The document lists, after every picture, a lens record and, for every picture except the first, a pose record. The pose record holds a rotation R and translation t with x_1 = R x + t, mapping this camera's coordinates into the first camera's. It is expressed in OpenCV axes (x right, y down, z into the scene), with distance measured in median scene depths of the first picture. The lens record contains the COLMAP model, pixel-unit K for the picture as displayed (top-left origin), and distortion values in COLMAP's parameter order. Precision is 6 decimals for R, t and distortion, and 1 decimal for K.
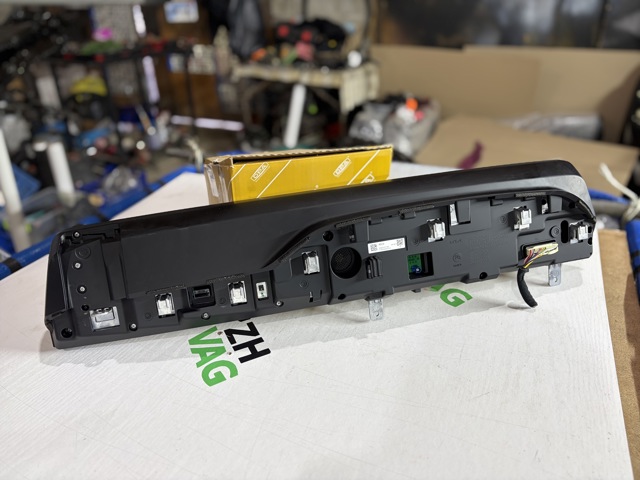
lens RADIAL K [[481.8, 0, 320.0], [0, 481.8, 240.0], [0, 0, 1]] dist [0.038989, -0.052440]
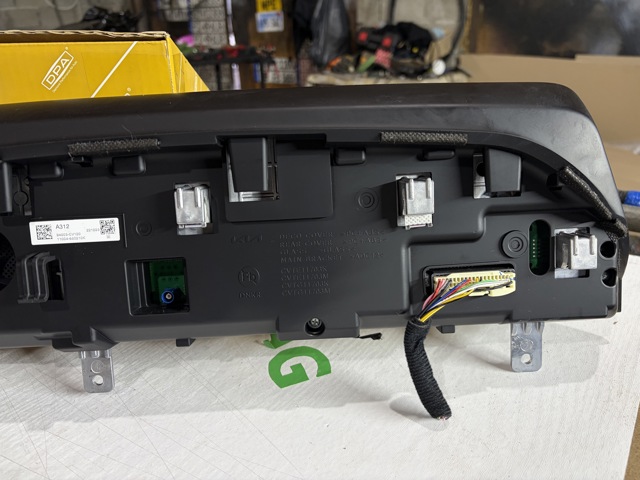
lens RADIAL K [[488.3, 0, 327.6], [0, 488.3, 241.2], [0, 0, 1]] dist [0.029438, -0.056648]
pose [[0.973796, 0.089029, -0.209271, 0.418874], [-0.101681, 0.993536, -0.050478, 0.018115], [0.203425, 0.070434, 0.976554, 0.553608]]
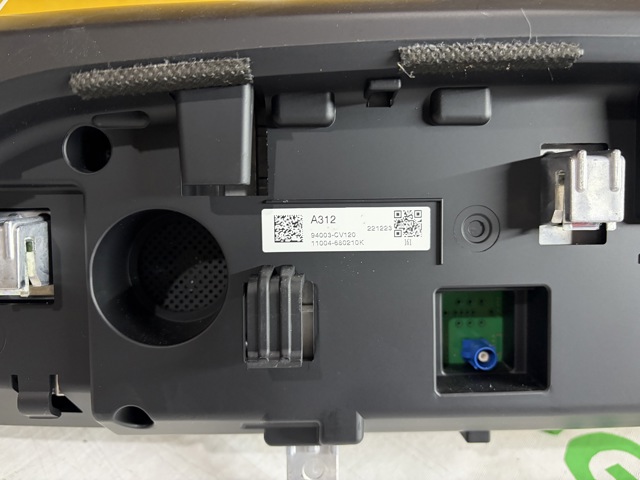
lens RADIAL K [[488.3, 0, 327.6], [0, 488.3, 241.2], [0, 0, 1]] dist [0.029438, -0.056648]
pose [[0.970529, 0.116773, -0.210803, 0.163903], [-0.139027, 0.985818, -0.093987, 0.037073], [0.196838, 0.120524, 0.973000, 0.701046]]
